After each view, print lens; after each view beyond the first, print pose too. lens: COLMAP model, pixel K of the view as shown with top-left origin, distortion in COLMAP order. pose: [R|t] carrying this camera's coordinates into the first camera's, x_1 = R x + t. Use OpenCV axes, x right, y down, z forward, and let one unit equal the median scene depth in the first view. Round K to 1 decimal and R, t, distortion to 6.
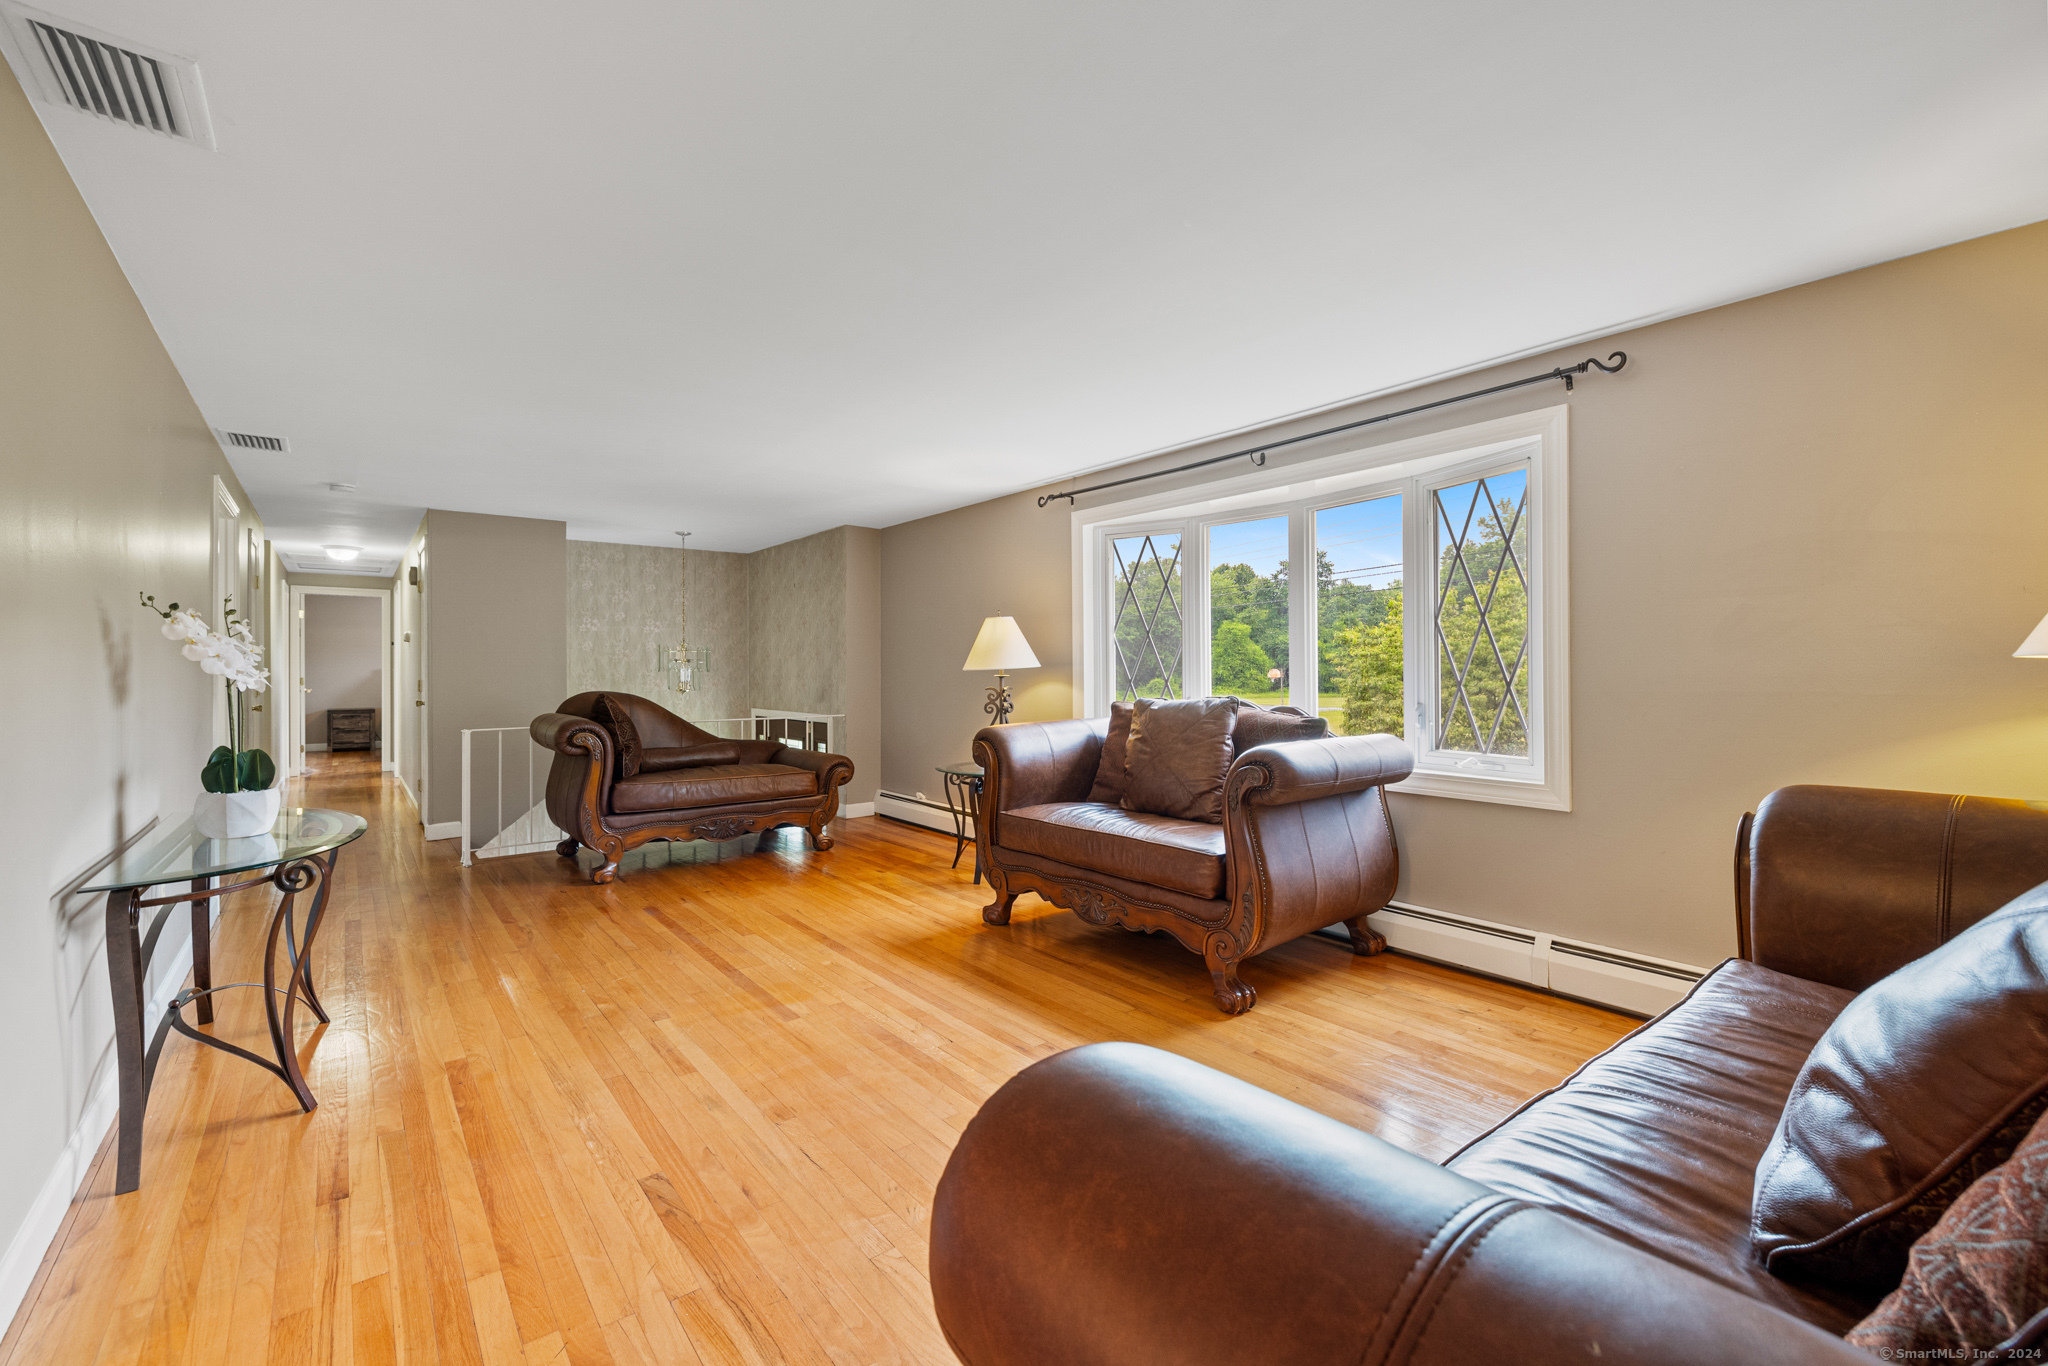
lens RADIAL K [[851.9, 0, 1015.3], [0, 851.9, 663.5], [0, 0, 1]] dist [0.001618, -0.000830]
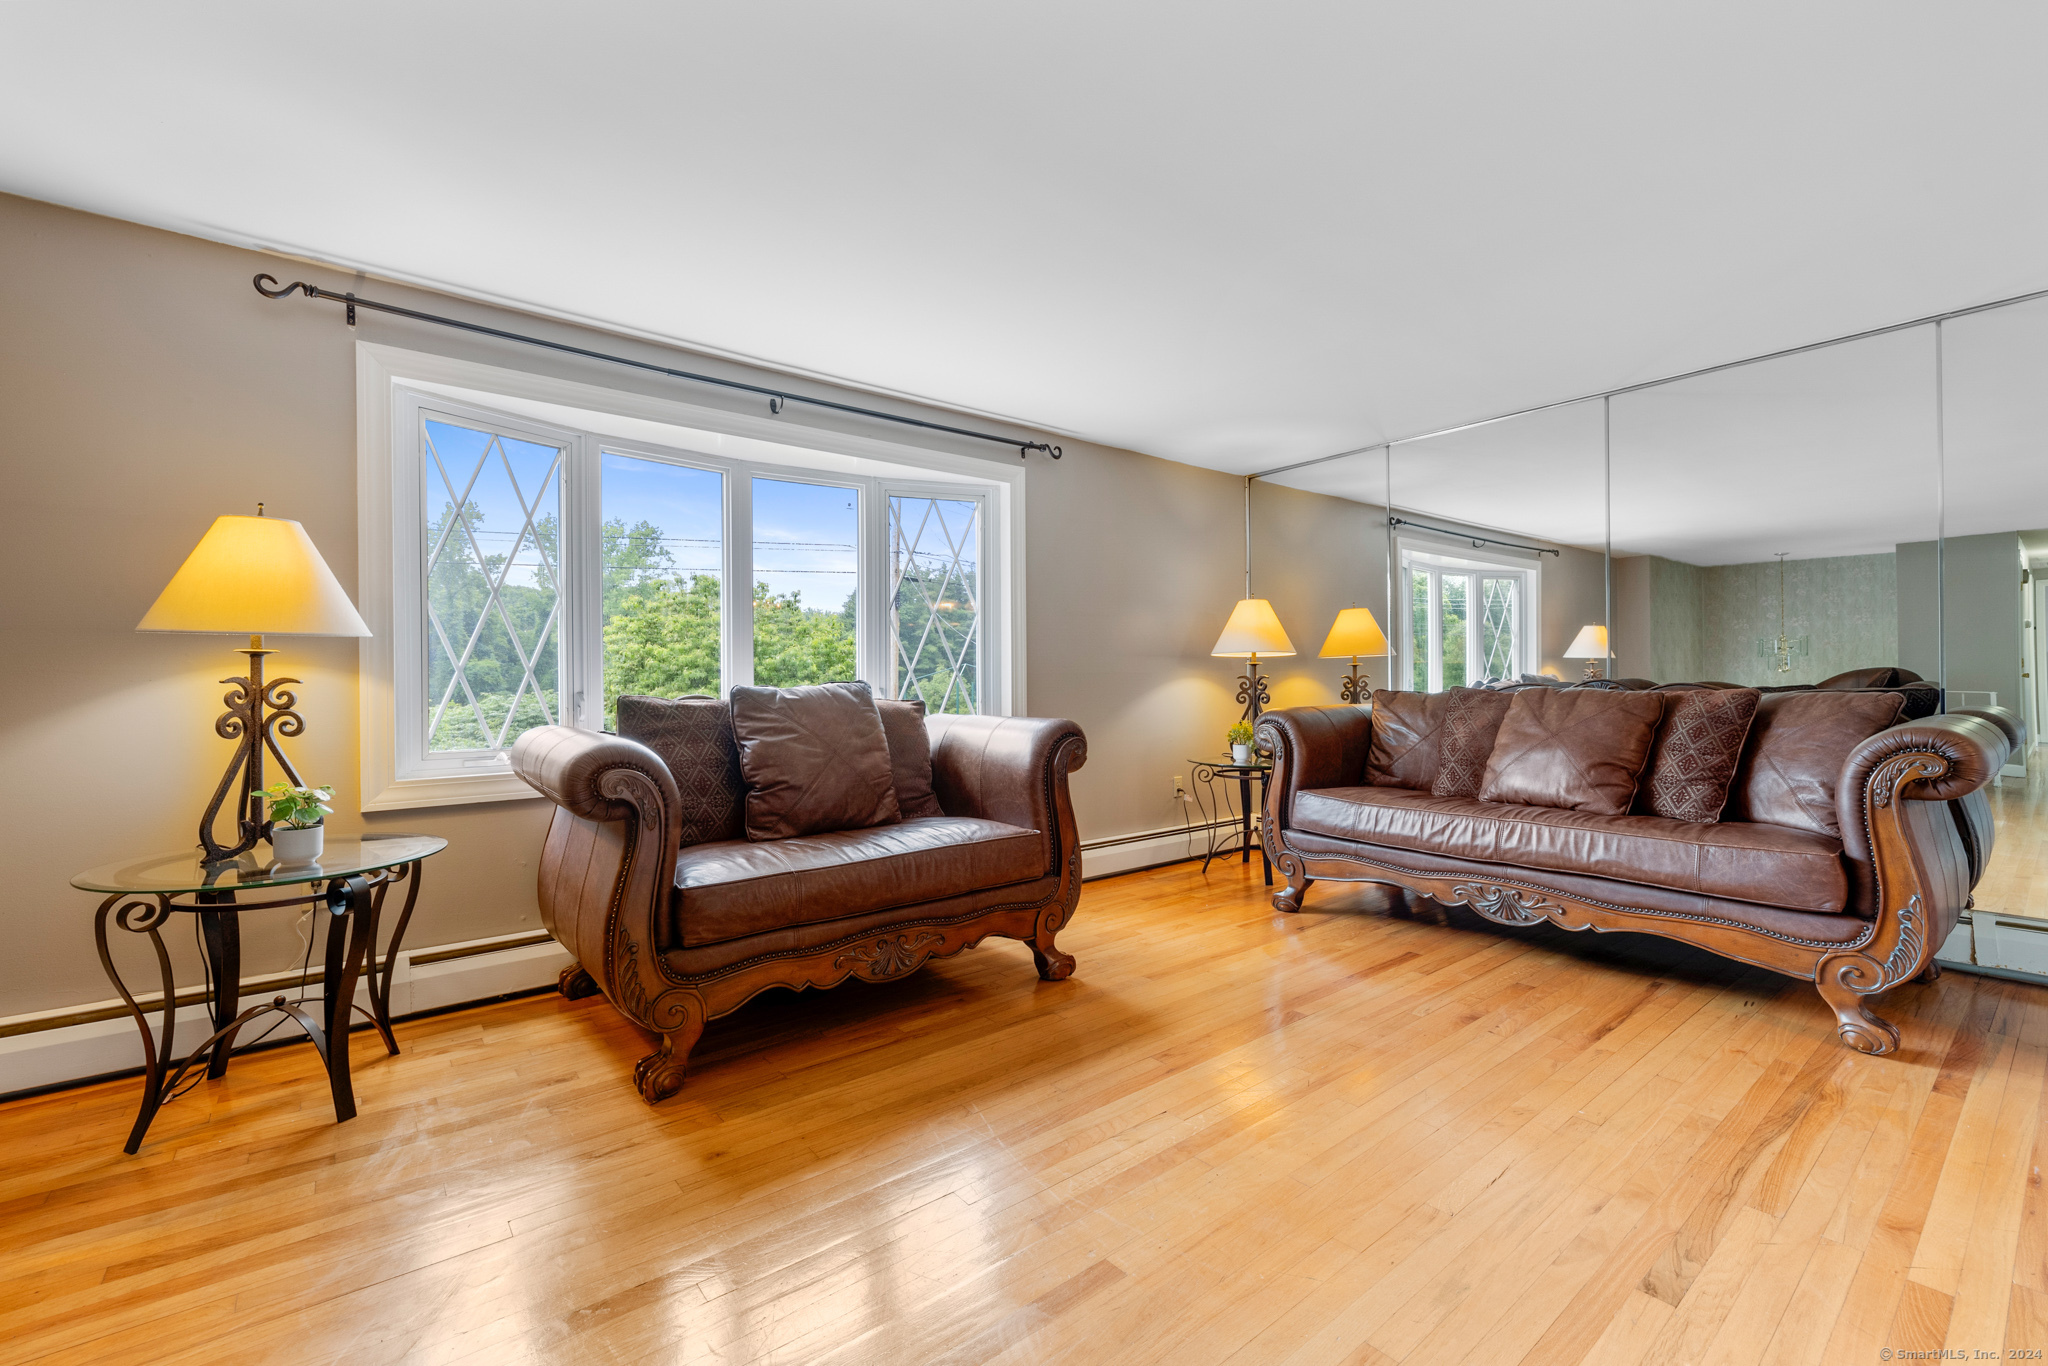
lens RADIAL K [[851.9, 0, 1012.9], [0, 851.9, 709.1], [0, 0, 1]] dist [0.001618, -0.000830]
pose [[0.005442, -0.029568, 0.999548, -0.709731], [-0.001502, 0.999561, 0.029576, 0.044186], [-0.999984, -0.001663, 0.005395, 0.955787]]
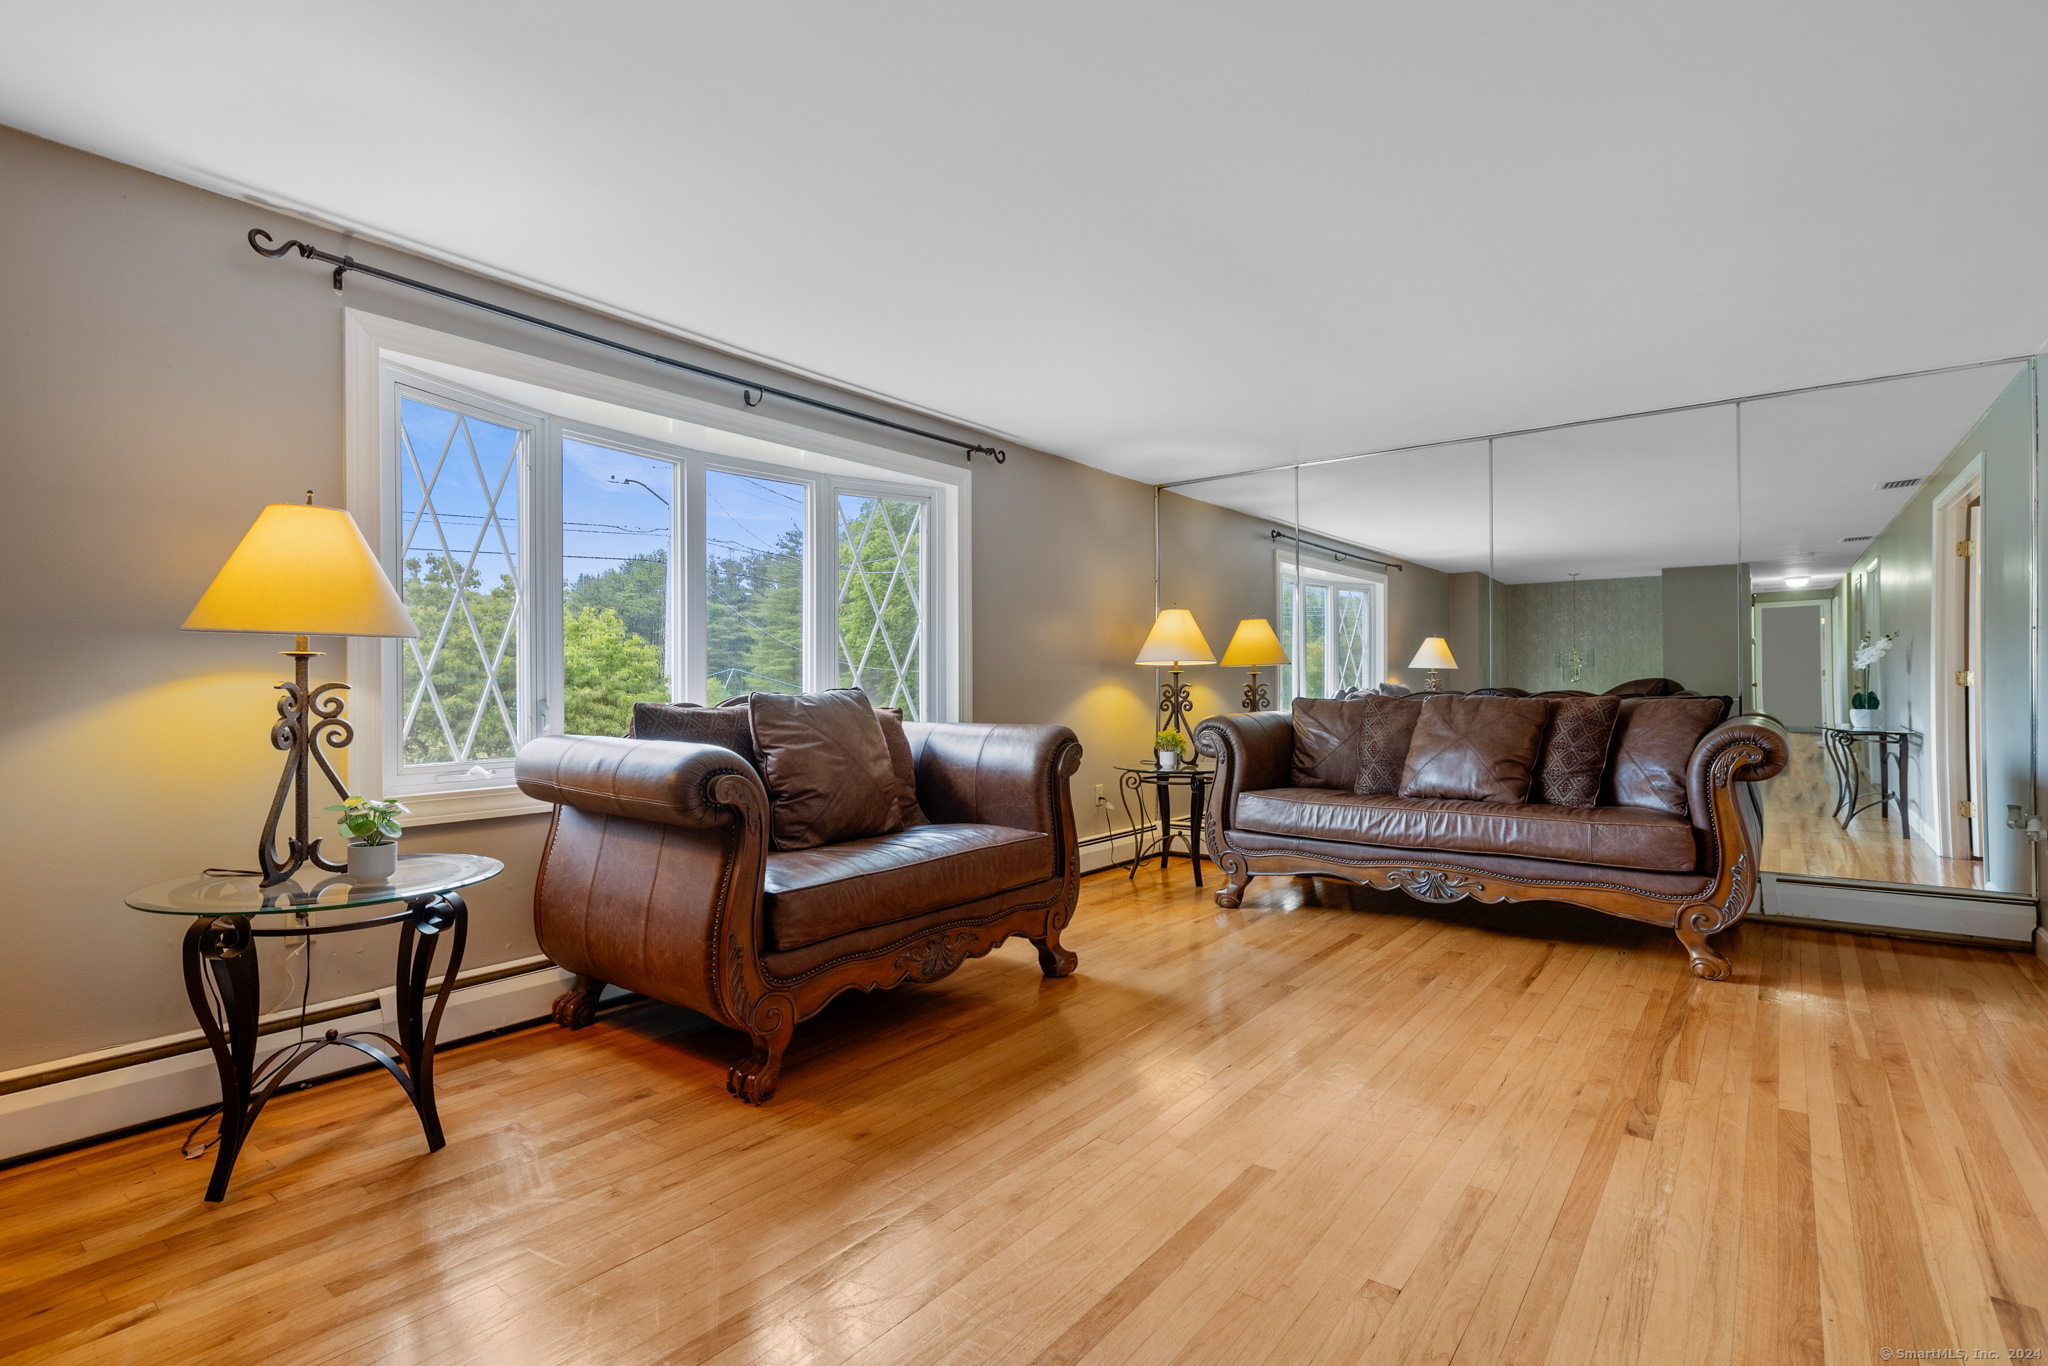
lens RADIAL K [[978.5, 0, 1005.8], [0, 978.5, 725.5], [0, 0, 1]] dist [-0.002552, 0.000879]
pose [[-0.228573, -0.032797, 0.972974, -0.845108], [-0.002548, 0.999449, 0.033090, 0.046233], [-0.973523, 0.005084, -0.228531, 1.229249]]
